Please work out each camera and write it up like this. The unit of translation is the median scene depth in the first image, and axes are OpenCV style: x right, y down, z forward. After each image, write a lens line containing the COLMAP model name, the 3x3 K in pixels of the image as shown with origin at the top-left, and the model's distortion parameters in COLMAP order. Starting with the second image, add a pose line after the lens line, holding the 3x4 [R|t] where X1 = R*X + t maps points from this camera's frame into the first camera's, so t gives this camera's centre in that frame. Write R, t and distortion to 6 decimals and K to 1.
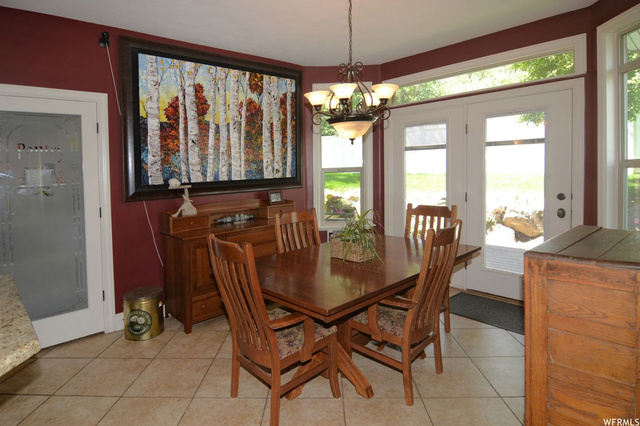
lens RADIAL K [[366.4, 0, 294.7], [0, 366.4, 184.8], [0, 0, 1]] dist [0.000788, -0.000084]
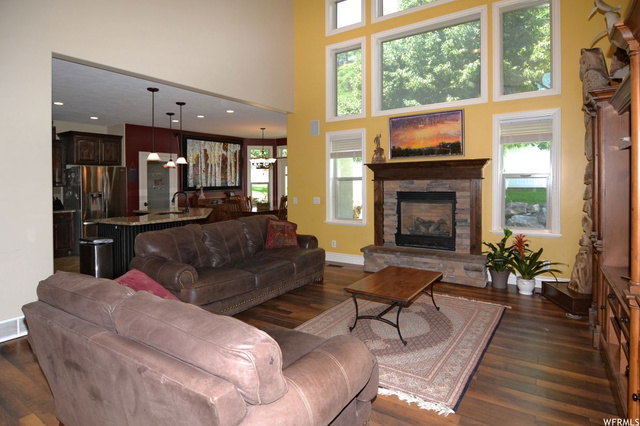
lens RADIAL K [[366.4, 0, 294.7], [0, 366.4, 184.8], [0, 0, 1]] dist [0.000788, -0.000084]
pose [[0.972960, 0.014798, 0.230497, -0.227796], [-0.003177, 0.998708, -0.050708, 0.103024], [-0.230950, 0.048604, 0.971751, -1.563189]]
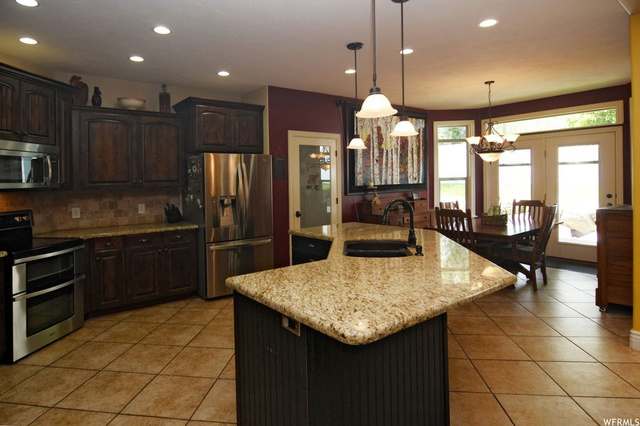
lens RADIAL K [[370.7, 0, 298.3], [0, 370.7, 178.9], [0, 0, 1]] dist [0.001462, -0.000018]
pose [[0.997826, 0.012522, -0.064710, -0.486746], [-0.015318, 0.998963, -0.042885, 0.040241], [0.064105, 0.043783, 0.996982, -0.655423]]
